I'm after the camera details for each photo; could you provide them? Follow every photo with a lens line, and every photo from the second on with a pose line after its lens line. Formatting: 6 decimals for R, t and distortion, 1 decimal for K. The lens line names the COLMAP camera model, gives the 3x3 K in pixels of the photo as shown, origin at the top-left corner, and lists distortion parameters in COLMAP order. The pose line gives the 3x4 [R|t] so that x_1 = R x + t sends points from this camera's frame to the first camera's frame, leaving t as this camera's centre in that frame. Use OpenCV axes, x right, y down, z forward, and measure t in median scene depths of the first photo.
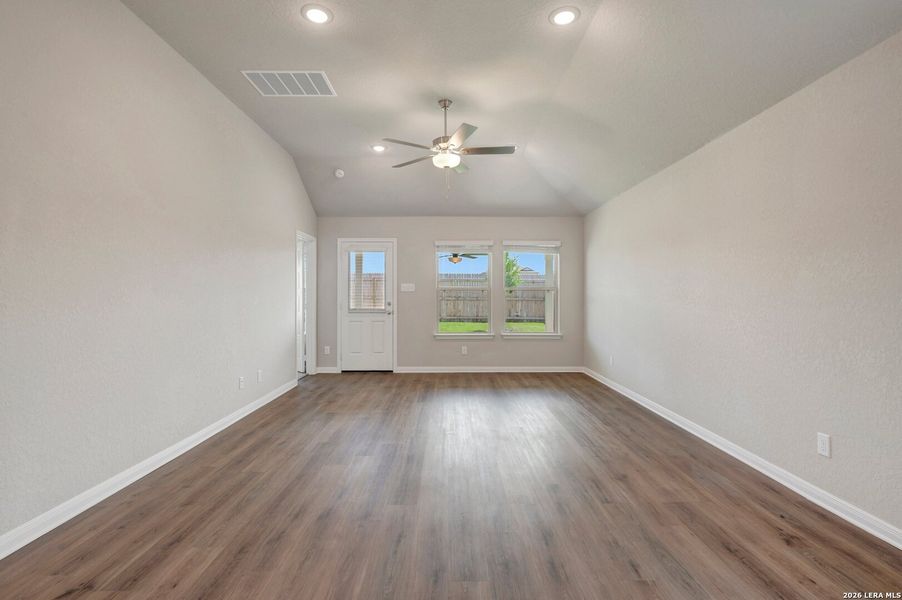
lens RADIAL K [[434.8, 0, 451.6], [0, 434.8, 294.1], [0, 0, 1]] dist [-0.000463, 0.000088]
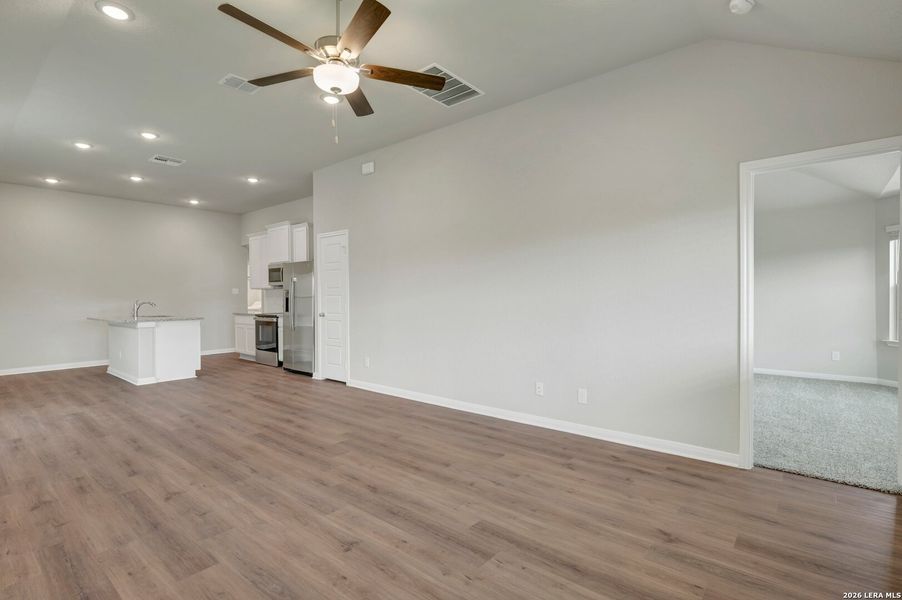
lens RADIAL K [[432.8, 0, 454.0], [0, 432.8, 300.8], [0, 0, 1]] dist [0.000624, -0.000677]
pose [[-0.647772, 0.010983, -0.761755, 0.218367], [0.011185, 0.999925, 0.004905, 0.005508], [0.761752, -0.005343, -0.647847, 0.941679]]
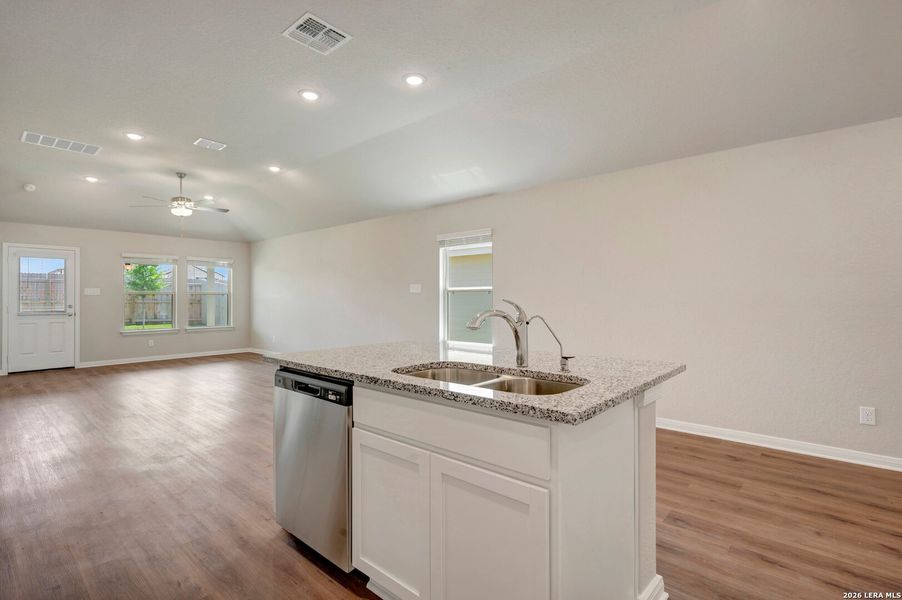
lens RADIAL K [[427.0, 0, 454.3], [0, 427.0, 297.0], [0, 0, 1]] dist [-0.001237, -0.000202]
pose [[0.664066, 0.000907, 0.747673, -0.310797], [-0.001874, 0.999998, 0.000452, -0.003952], [-0.747671, -0.001701, 0.664067, -0.455351]]
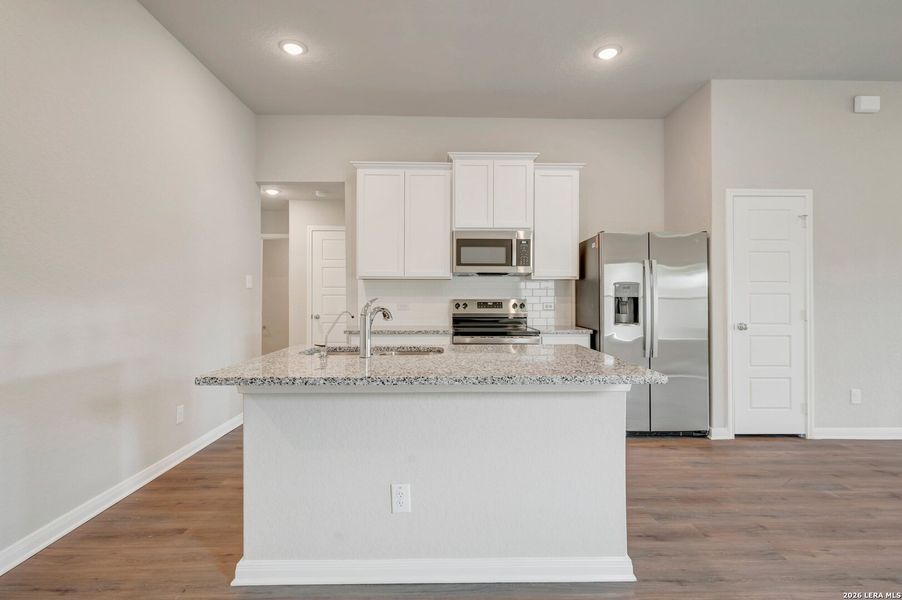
lens RADIAL K [[434.8, 0, 451.6], [0, 434.8, 294.1], [0, 0, 1]] dist [-0.000463, 0.000088]
pose [[0.012222, -0.005461, -0.999910, 0.237533], [0.005921, 0.999968, -0.005389, -0.003575], [0.999908, -0.005855, 0.012254, -0.251402]]
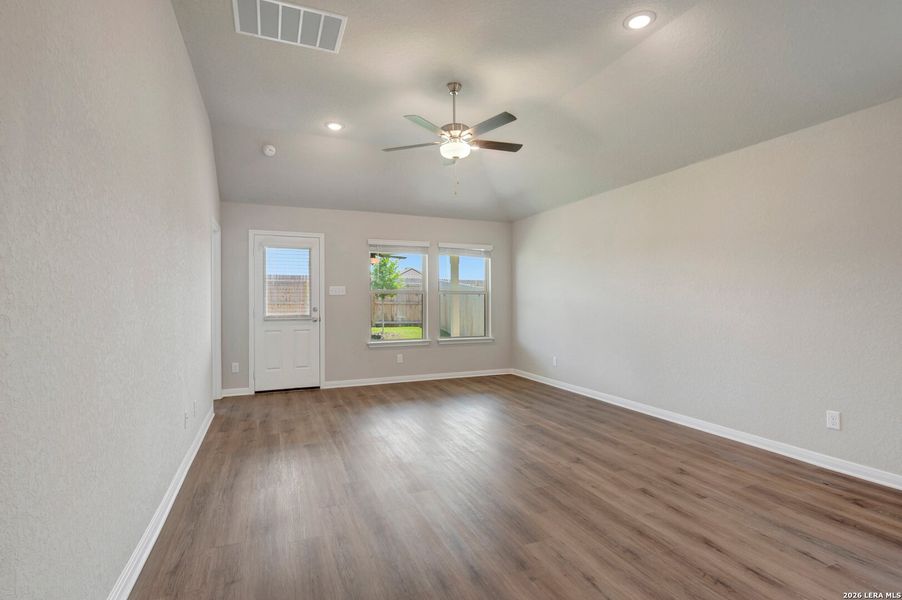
lens RADIAL K [[437.3, 0, 451.0], [0, 437.3, 300.0], [0, 0, 1]] dist [0.000635, -0.000137]
pose [[0.926229, -0.003327, 0.376946, -0.224389], [0.001629, 0.999987, 0.004825, -0.000088], [-0.376957, -0.003855, 0.926223, 0.097417]]
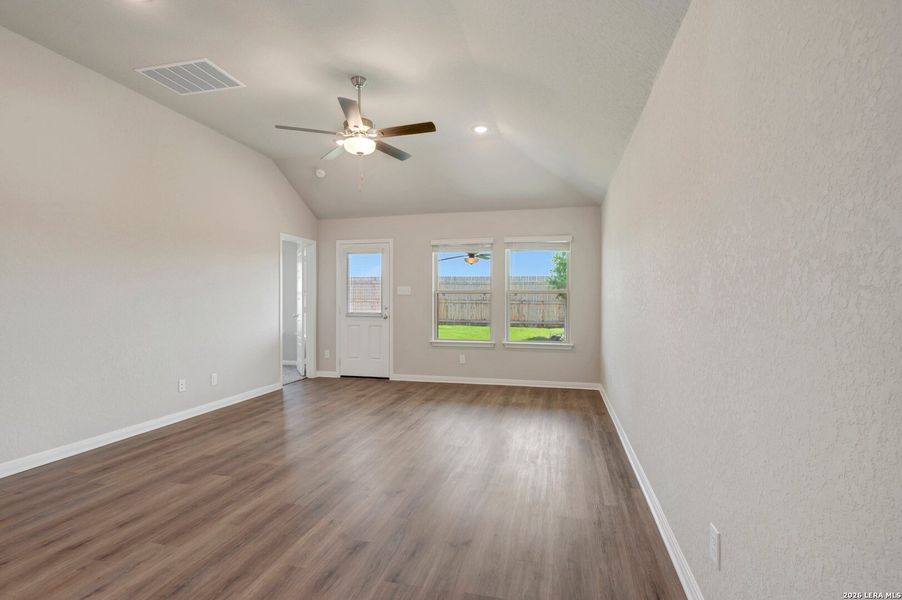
lens RADIAL K [[432.8, 0, 454.0], [0, 432.8, 300.8], [0, 0, 1]] dist [0.000624, -0.000677]
pose [[0.968993, 0.001912, -0.247081, 0.240161], [-0.000023, 0.999971, 0.007647, -0.000128], [0.247088, -0.007404, 0.968965, 0.120091]]
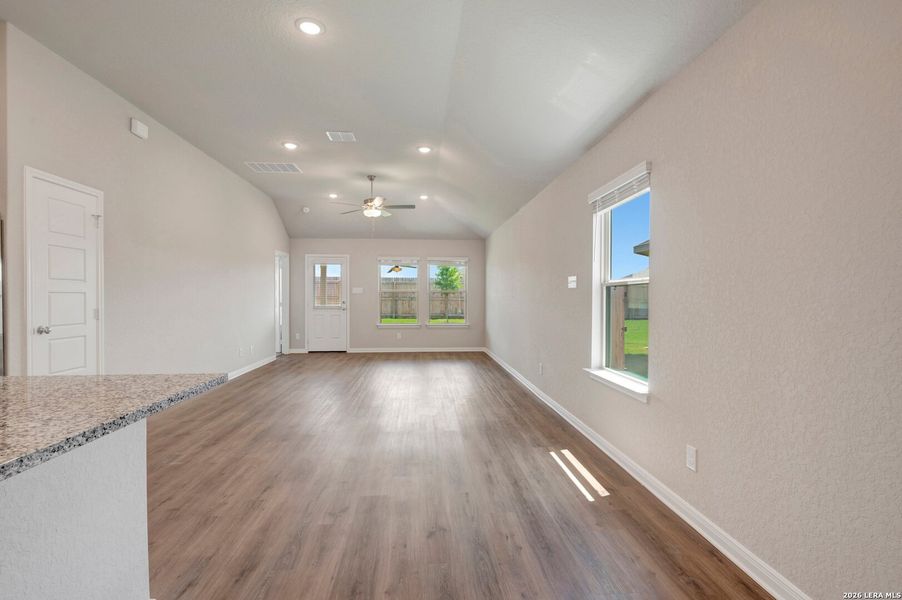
lens RADIAL K [[429.0, 0, 453.8], [0, 429.0, 300.4], [0, 0, 1]] dist [-0.001382, -0.000572]
pose [[0.997706, 0.002839, 0.067639, 0.112433], [-0.003781, 0.999898, 0.013796, -0.004118], [-0.067593, -0.014020, 0.997614, -0.376614]]
